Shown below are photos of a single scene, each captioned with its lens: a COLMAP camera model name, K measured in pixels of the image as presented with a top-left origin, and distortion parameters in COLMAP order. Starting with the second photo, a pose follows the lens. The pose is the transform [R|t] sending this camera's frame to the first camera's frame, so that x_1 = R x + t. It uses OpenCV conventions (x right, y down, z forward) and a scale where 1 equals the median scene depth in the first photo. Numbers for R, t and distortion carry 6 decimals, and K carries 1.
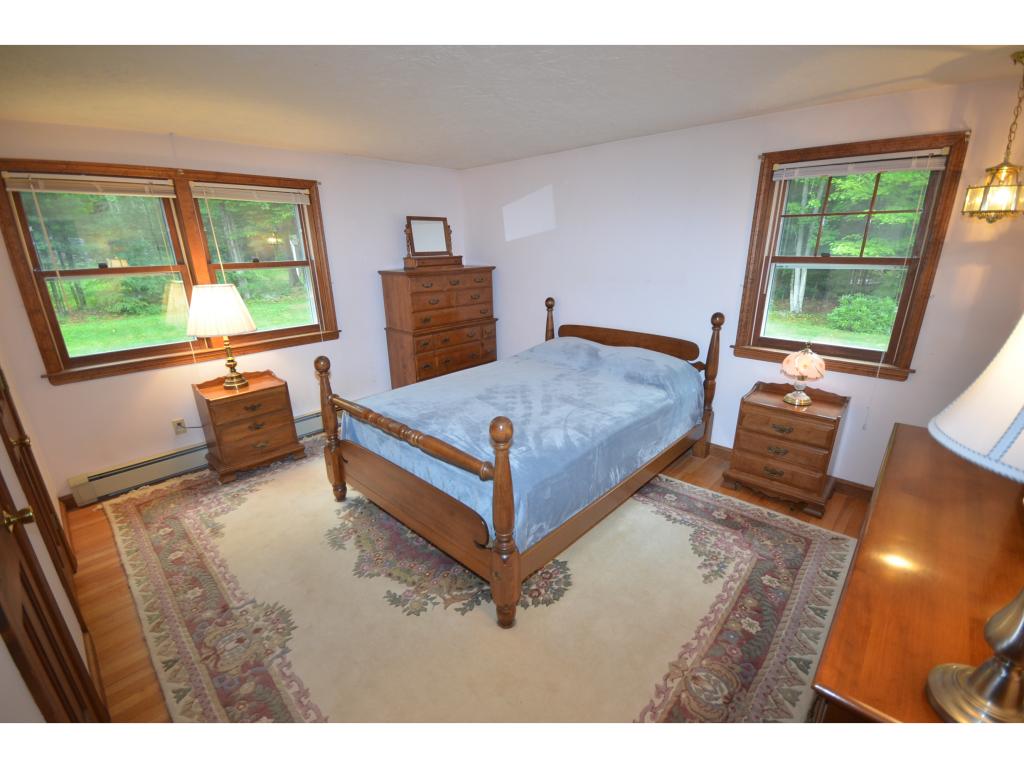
lens RADIAL K [[448.7, 0, 516.4], [0, 448.7, 391.1], [0, 0, 1]] dist [0.001071, -0.000500]
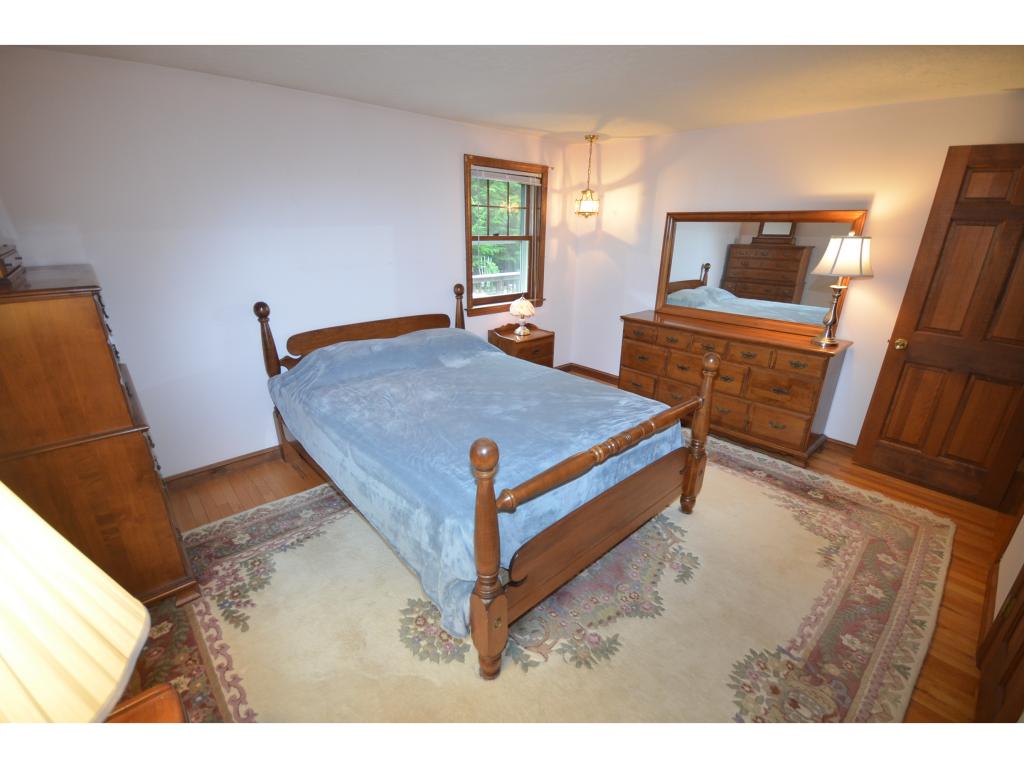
lens RADIAL K [[448.7, 0, 516.4], [0, 448.7, 391.1], [0, 0, 1]] dist [0.001071, -0.000500]
pose [[0.075607, -0.333242, 0.939805, -1.028143], [0.302076, 0.905868, 0.296906, -0.307653], [-0.950281, 0.261444, 0.169154, 0.991563]]
